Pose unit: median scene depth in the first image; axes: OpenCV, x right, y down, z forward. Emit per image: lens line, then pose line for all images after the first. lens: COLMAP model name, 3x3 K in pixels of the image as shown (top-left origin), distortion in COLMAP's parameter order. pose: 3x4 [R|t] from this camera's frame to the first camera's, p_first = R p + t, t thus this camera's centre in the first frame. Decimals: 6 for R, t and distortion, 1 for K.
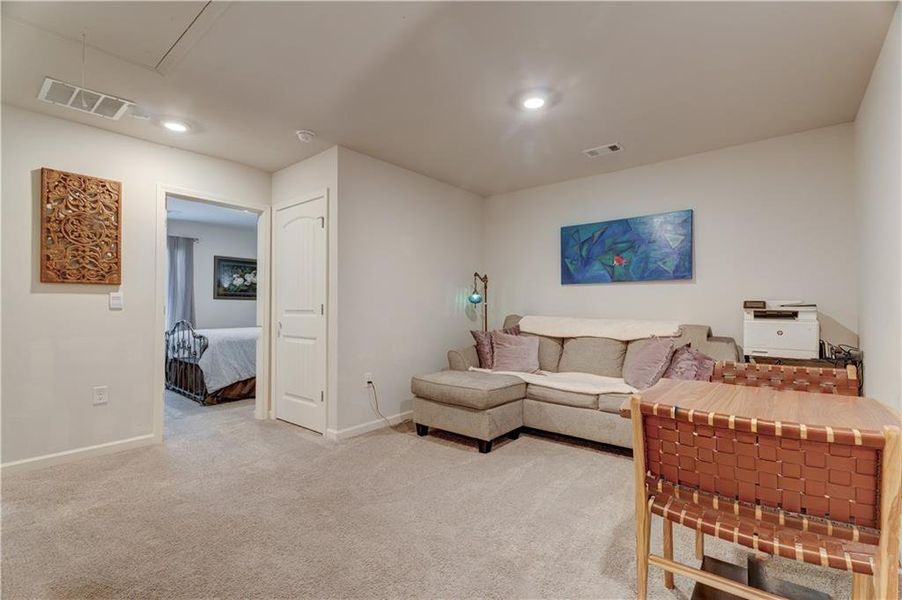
lens RADIAL K [[408.7, 0, 454.3], [0, 408.7, 302.8], [0, 0, 1]] dist [0.001704, -0.000077]
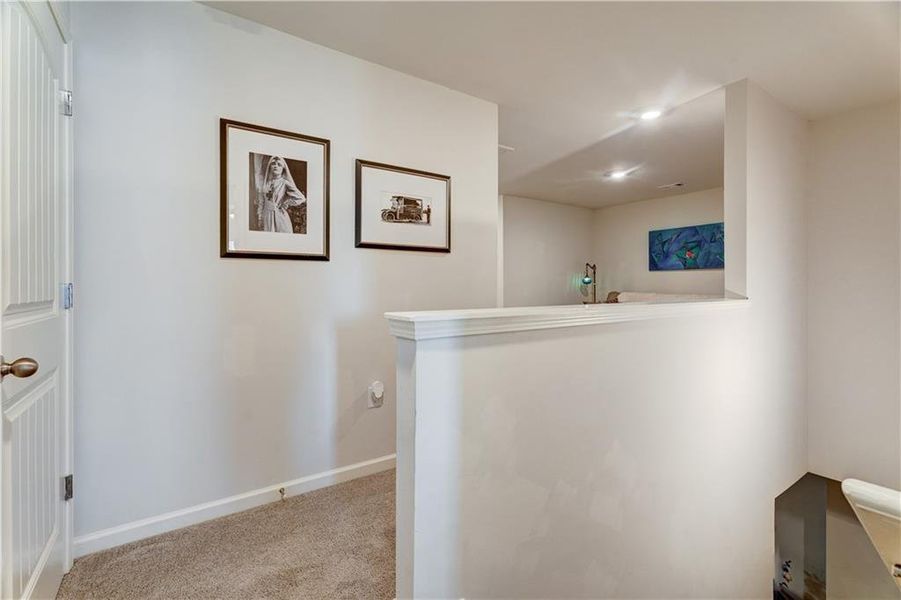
lens RADIAL K [[408.3, 0, 453.8], [0, 408.3, 302.8], [0, 0, 1]] dist [0.001704, -0.000077]
pose [[0.961768, 0.010314, -0.273671, -0.007713], [0.003501, 0.998746, 0.049945, -0.006421], [0.273843, -0.048994, 0.960526, -0.641819]]
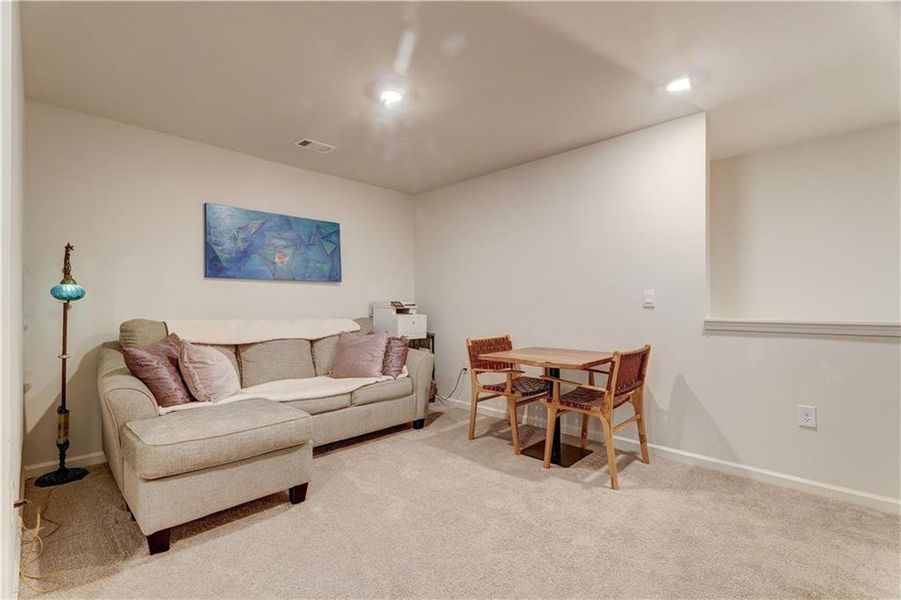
lens RADIAL K [[408.3, 0, 453.8], [0, 408.3, 302.8], [0, 0, 1]] dist [0.001704, -0.000077]
pose [[0.092209, 0.003500, 0.995734, -0.503090], [-0.006383, 0.999975, -0.002924, 0.002433], [-0.995719, -0.006086, 0.092229, 0.507252]]
